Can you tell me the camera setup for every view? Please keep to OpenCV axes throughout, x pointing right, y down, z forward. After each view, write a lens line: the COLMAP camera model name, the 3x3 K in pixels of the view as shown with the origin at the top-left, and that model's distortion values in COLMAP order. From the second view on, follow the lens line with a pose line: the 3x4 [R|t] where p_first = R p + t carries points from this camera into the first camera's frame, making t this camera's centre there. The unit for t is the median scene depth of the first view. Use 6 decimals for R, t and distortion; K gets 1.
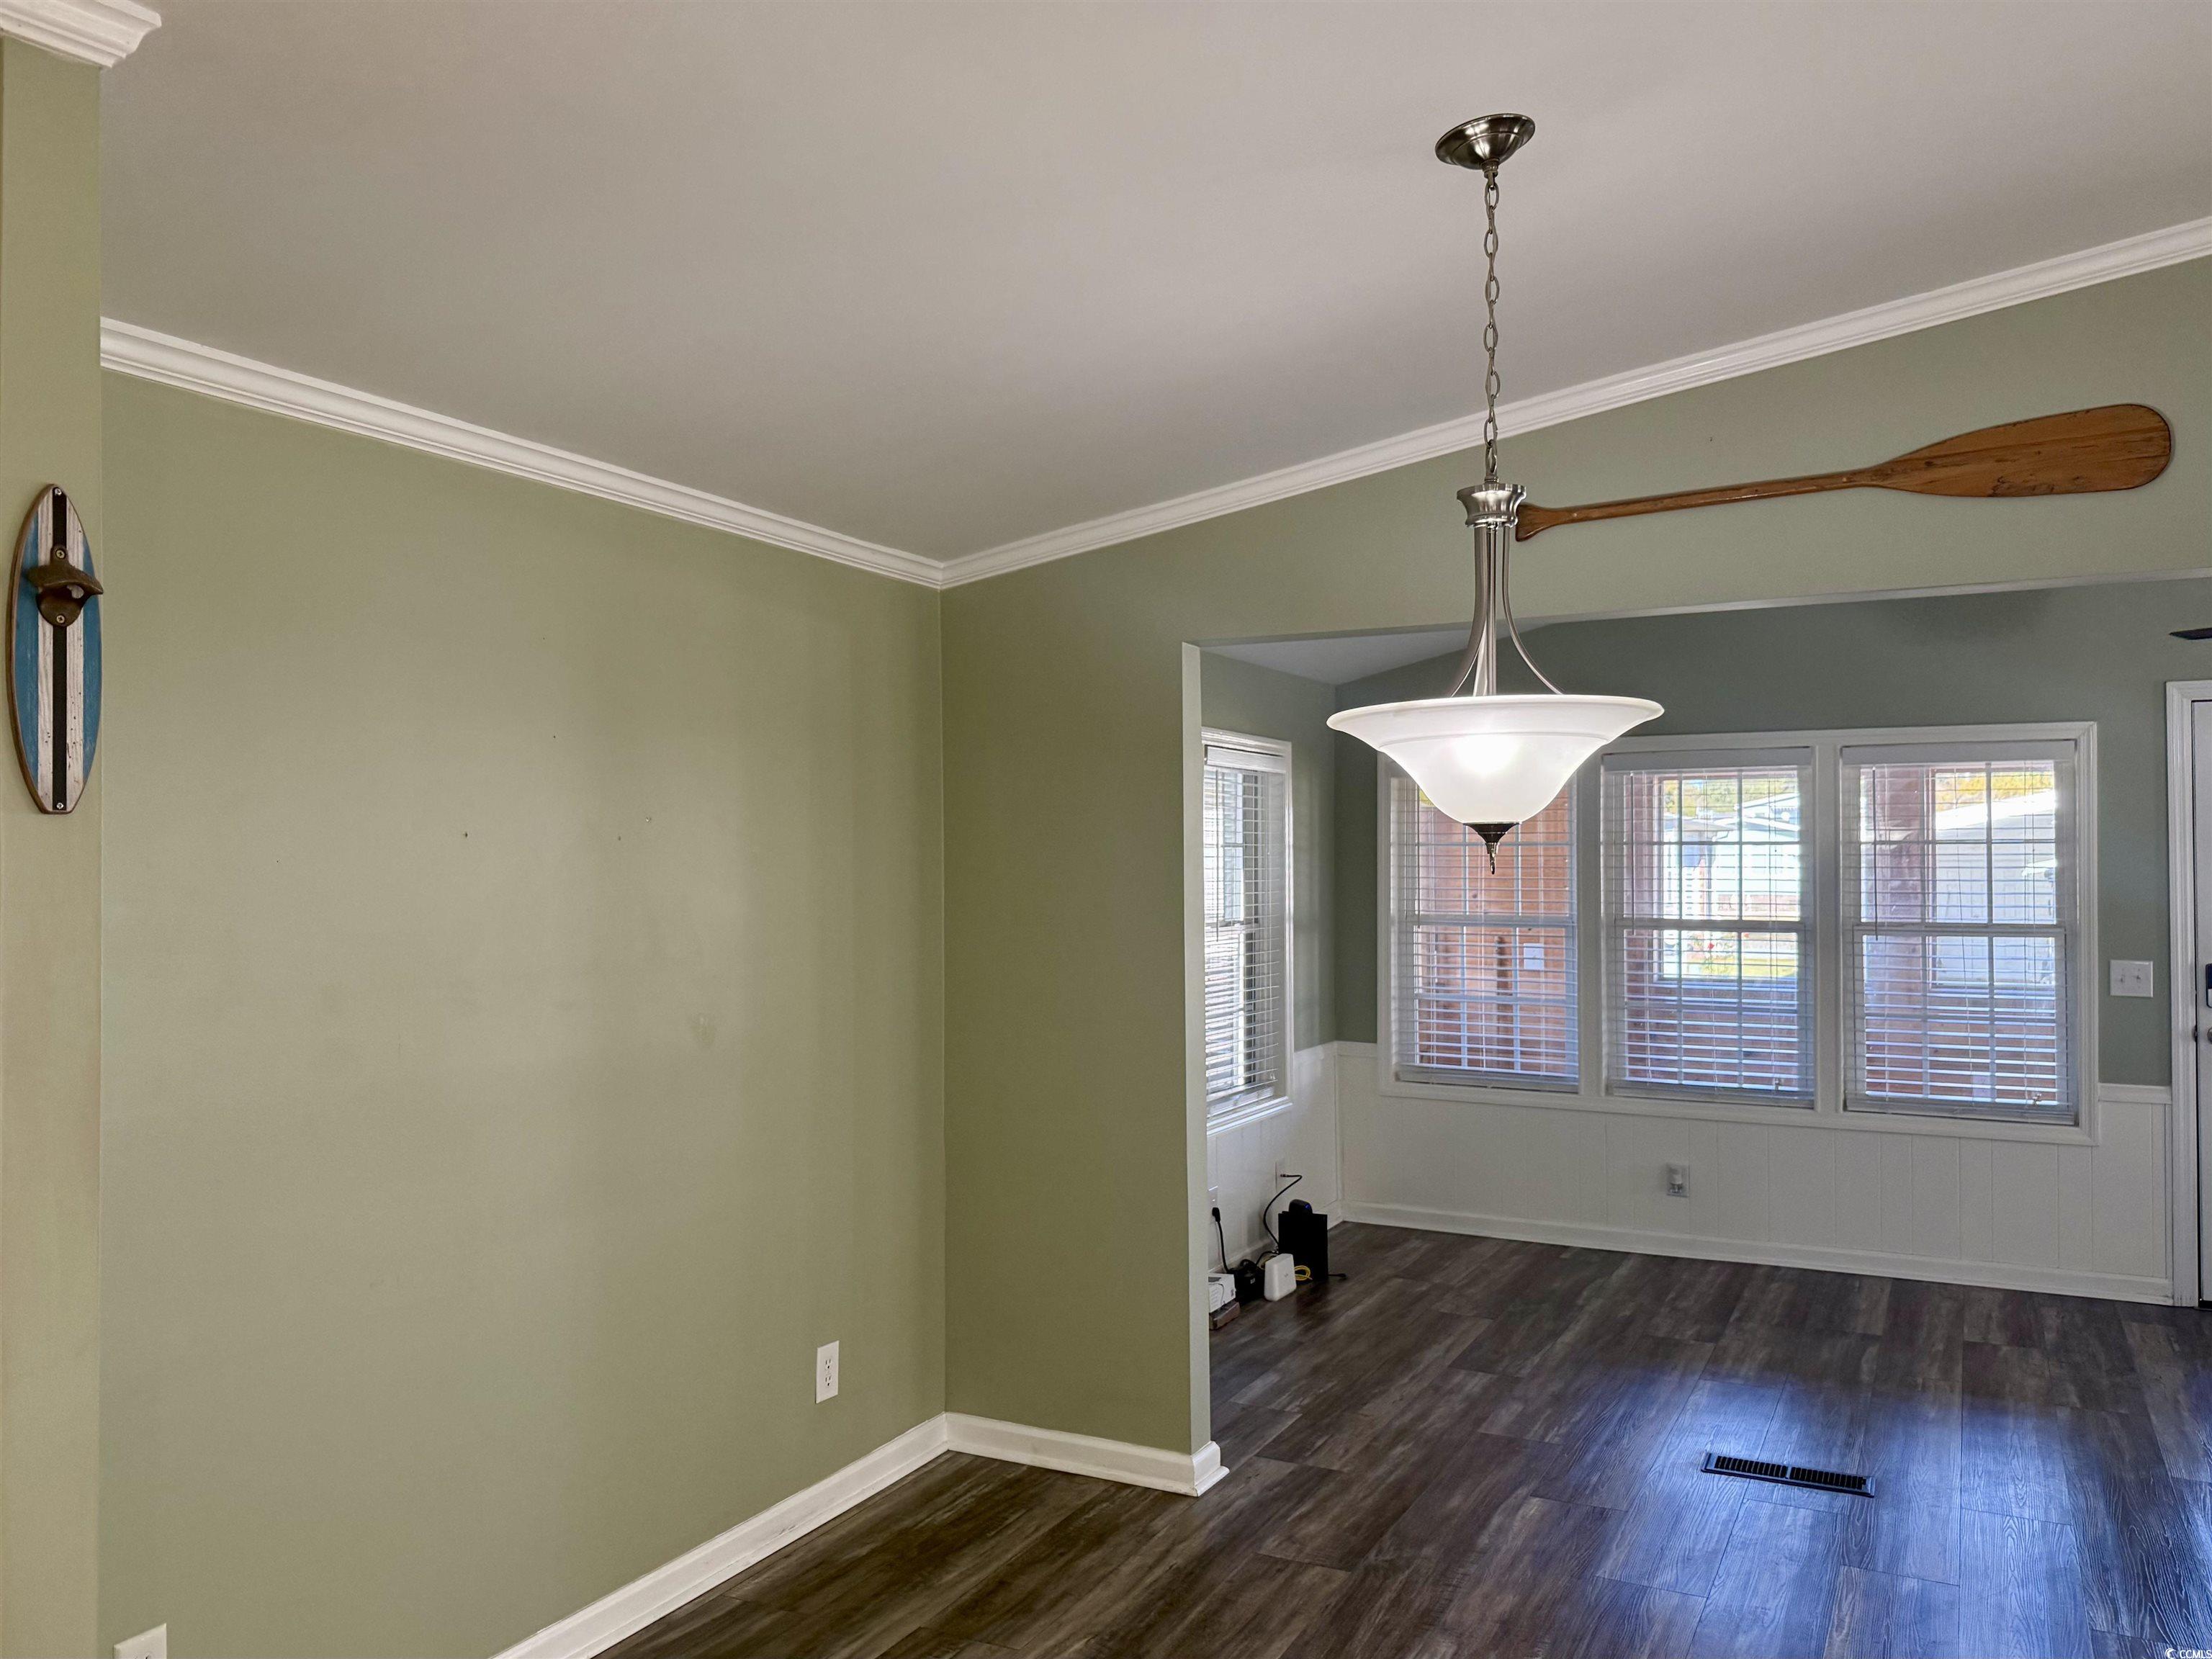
lens RADIAL K [[1660.3, 0, 1106.0], [0, 1660.3, 829.5], [0, 0, 1]] dist [0.038436, -0.056868]
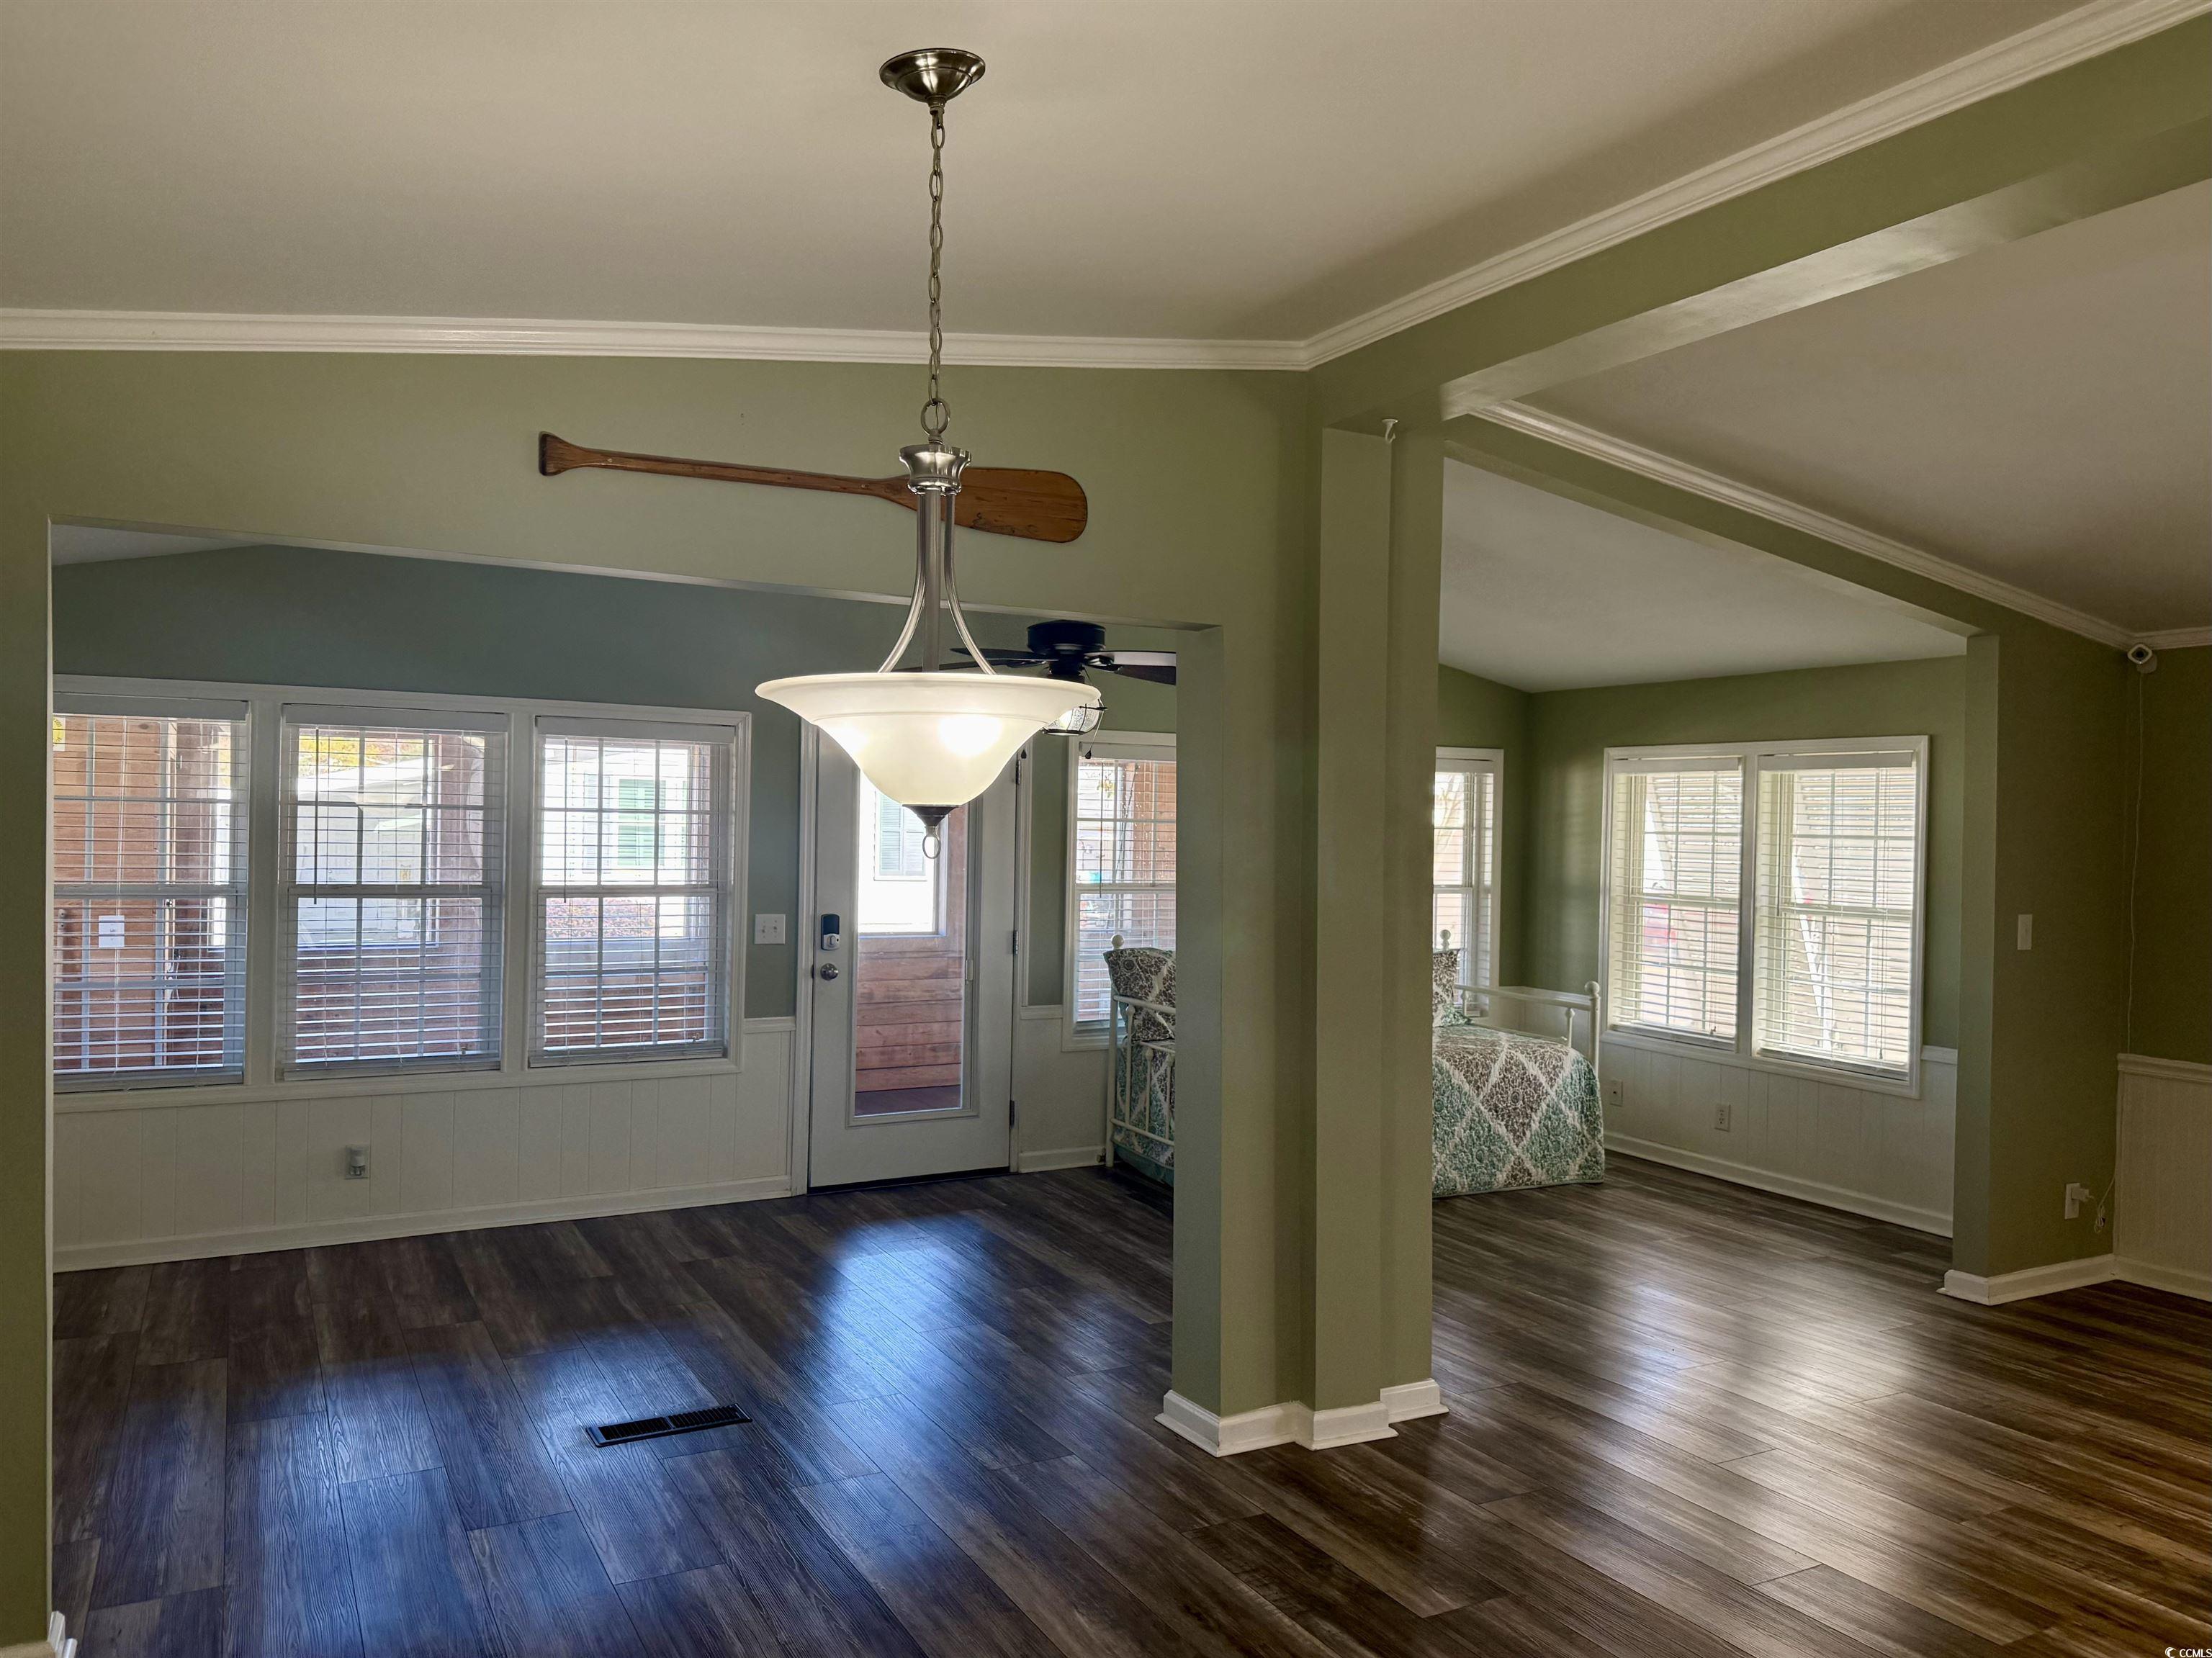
lens RADIAL K [[1565.5, 0, 1106.0], [0, 1565.5, 829.0], [0, 0, 1]] dist [0.082725, -0.125485]
pose [[0.562763, 0.012543, 0.826523, -0.174740], [-0.033891, 0.999394, 0.007909, 0.000069], [-0.825923, -0.032463, 0.562847, 0.159402]]
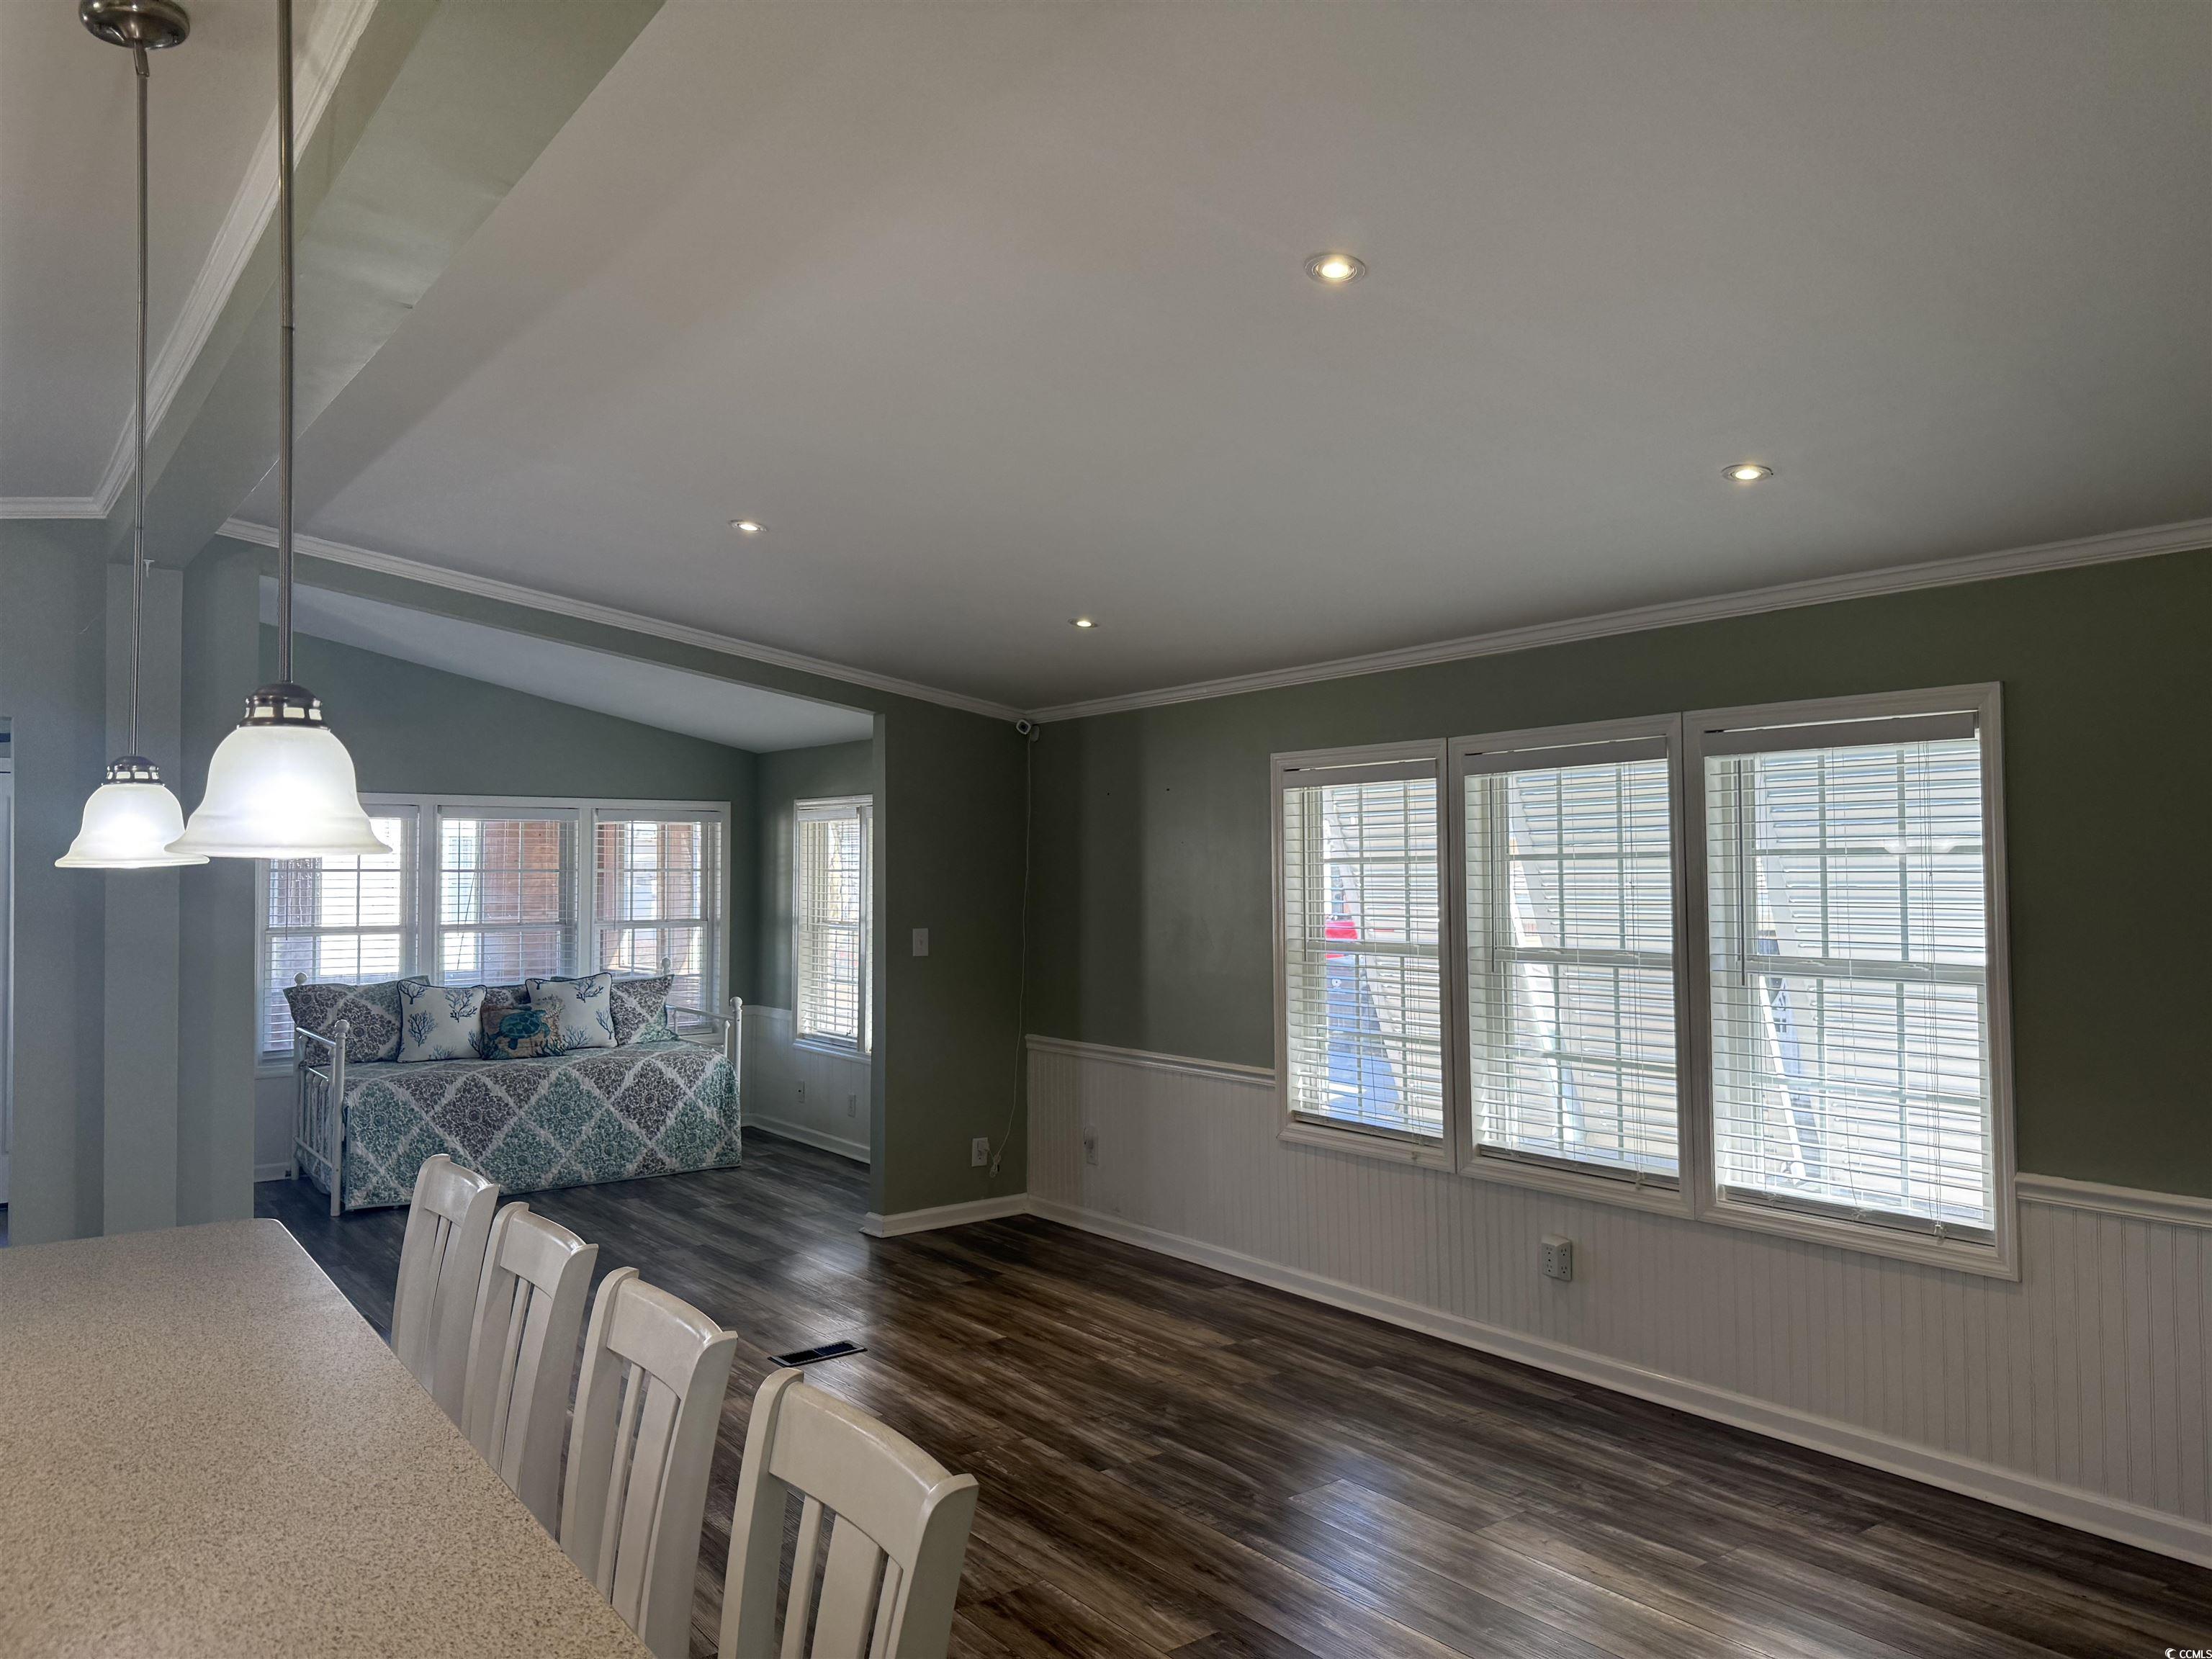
lens RADIAL K [[1528.7, 0, 1102.8], [0, 1528.7, 790.8], [0, 0, 1]] dist [0.076452, -0.118117]
pose [[0.427228, 0.047877, 0.902875, -0.098173], [-0.012303, 0.998812, -0.047143, -0.012184], [-0.904060, 0.009033, 0.427310, -0.370020]]
